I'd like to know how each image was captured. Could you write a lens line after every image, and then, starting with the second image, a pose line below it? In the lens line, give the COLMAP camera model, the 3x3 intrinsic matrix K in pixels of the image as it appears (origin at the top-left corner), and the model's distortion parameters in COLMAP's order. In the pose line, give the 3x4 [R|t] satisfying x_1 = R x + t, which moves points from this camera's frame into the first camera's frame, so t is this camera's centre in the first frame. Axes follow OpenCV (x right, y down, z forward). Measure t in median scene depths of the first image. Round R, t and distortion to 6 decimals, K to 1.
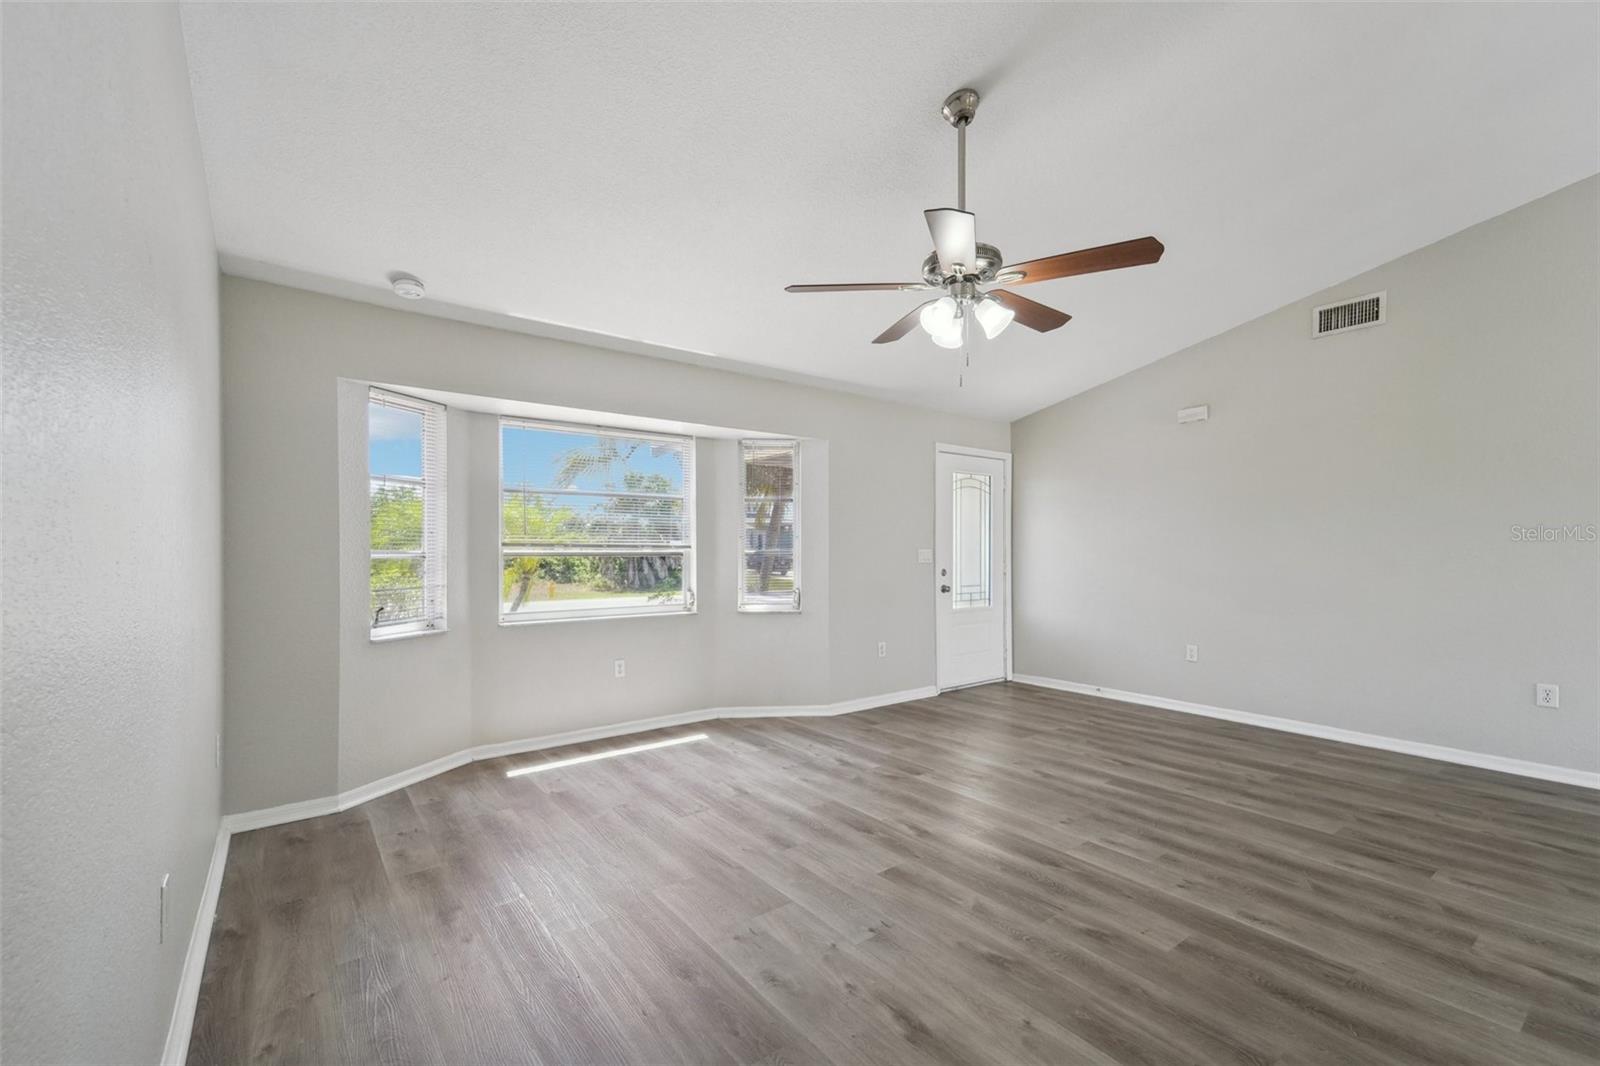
lens RADIAL K [[673.5, 0, 803.0], [0, 673.5, 546.4], [0, 0, 1]] dist [0.009410, -0.002780]
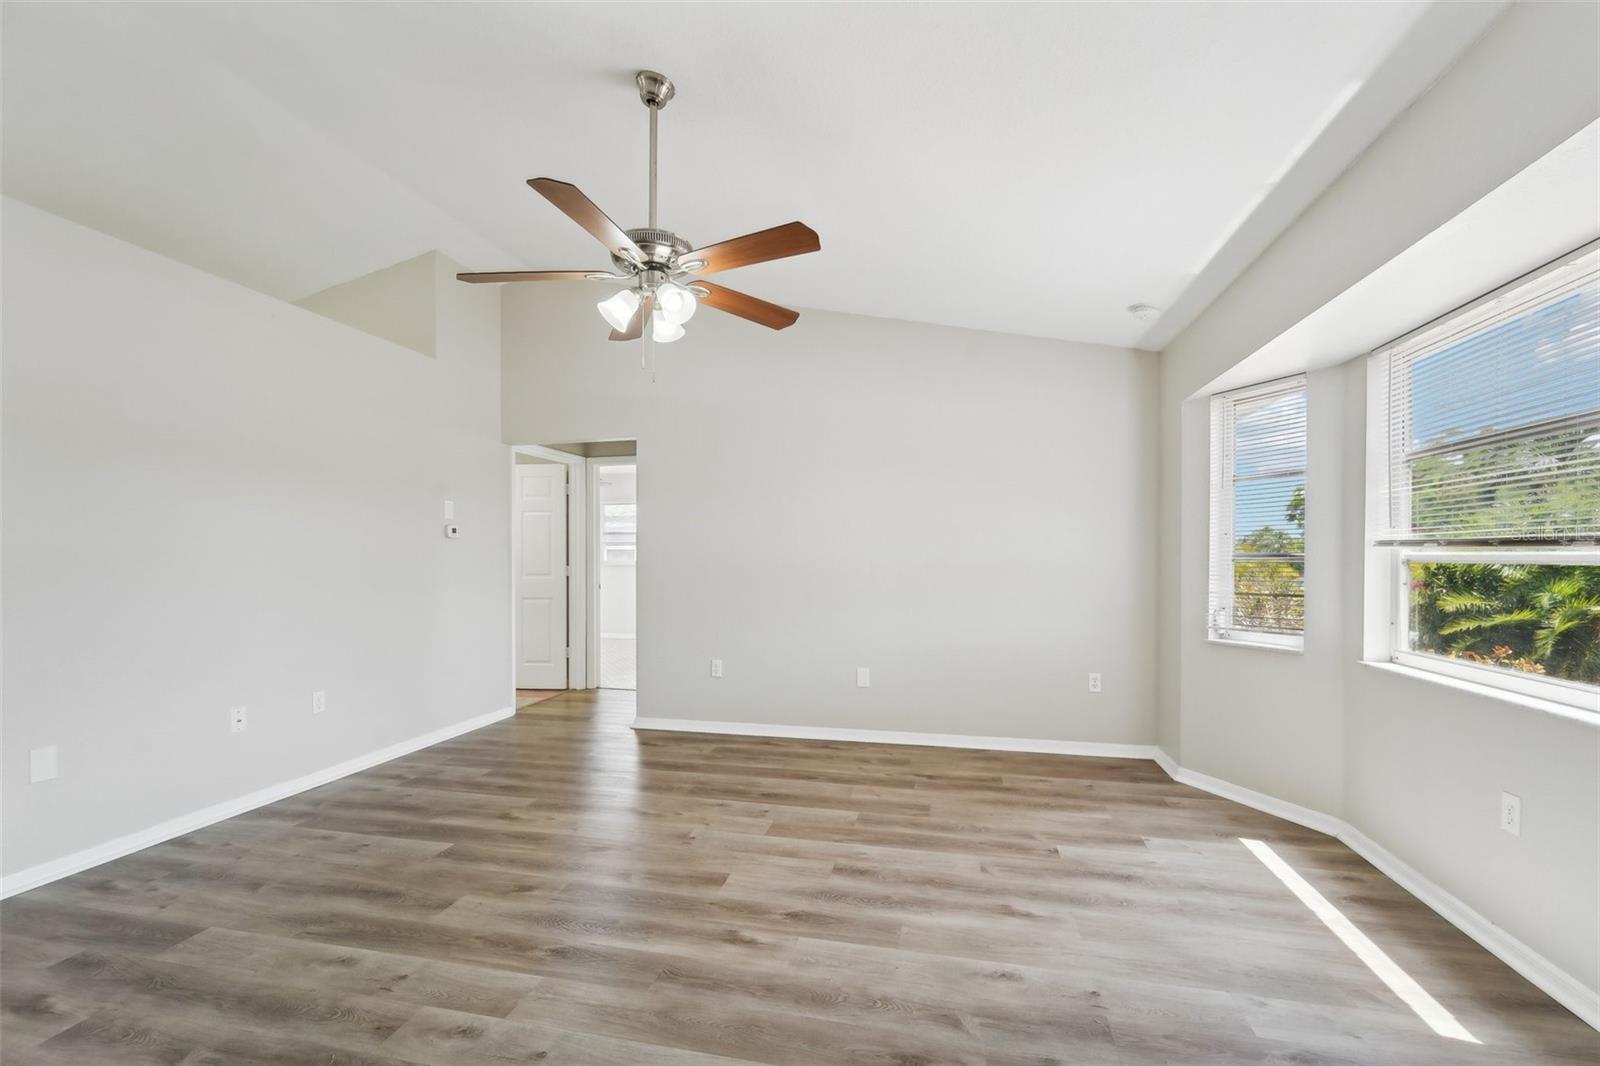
lens RADIAL K [[673.5, 0, 807.2], [0, 673.5, 564.3], [0, 0, 1]] dist [0.009410, -0.002780]
pose [[-0.763214, 0.016778, -0.645928, 0.536054], [0.014861, 0.999854, 0.008412, 0.003367], [0.645975, -0.003179, -0.763352, 1.471805]]
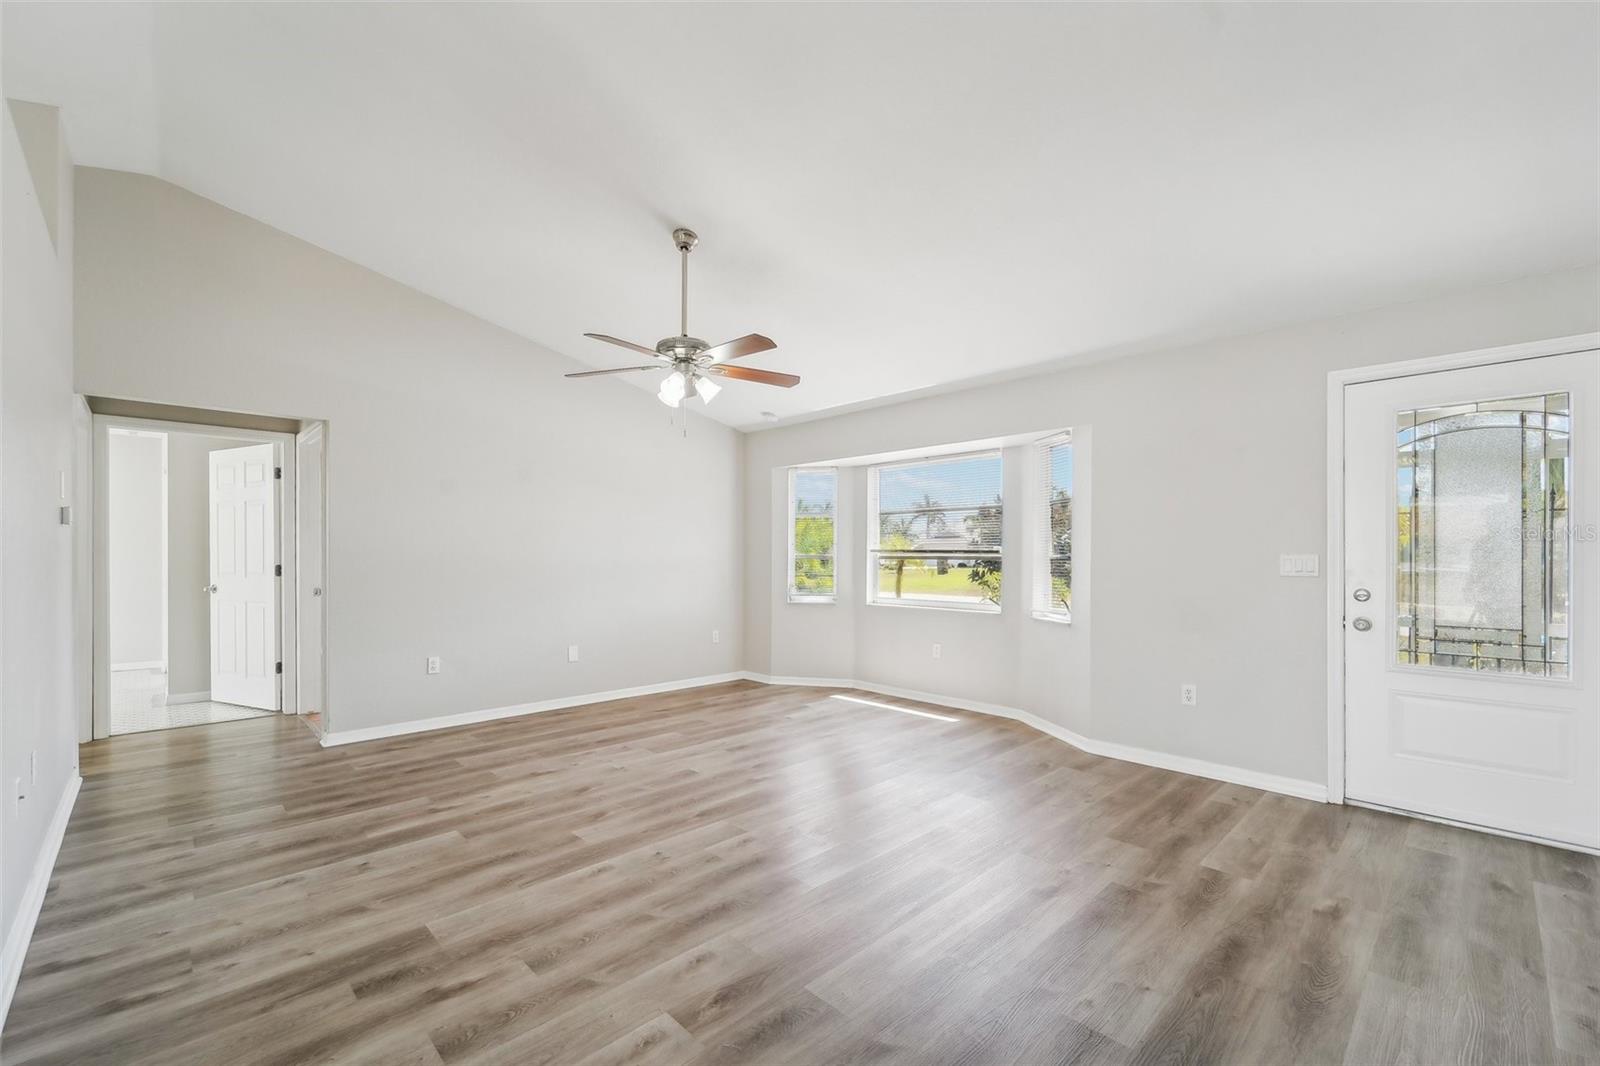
lens RADIAL K [[673.5, 0, 787.0], [0, 673.5, 552.3], [0, 0, 1]] dist [0.009410, -0.002780]
pose [[0.121387, 0.001895, -0.992603, 1.303159], [0.007553, 0.999967, 0.002833, -0.006599], [0.992577, -0.007841, 0.121368, 0.819578]]
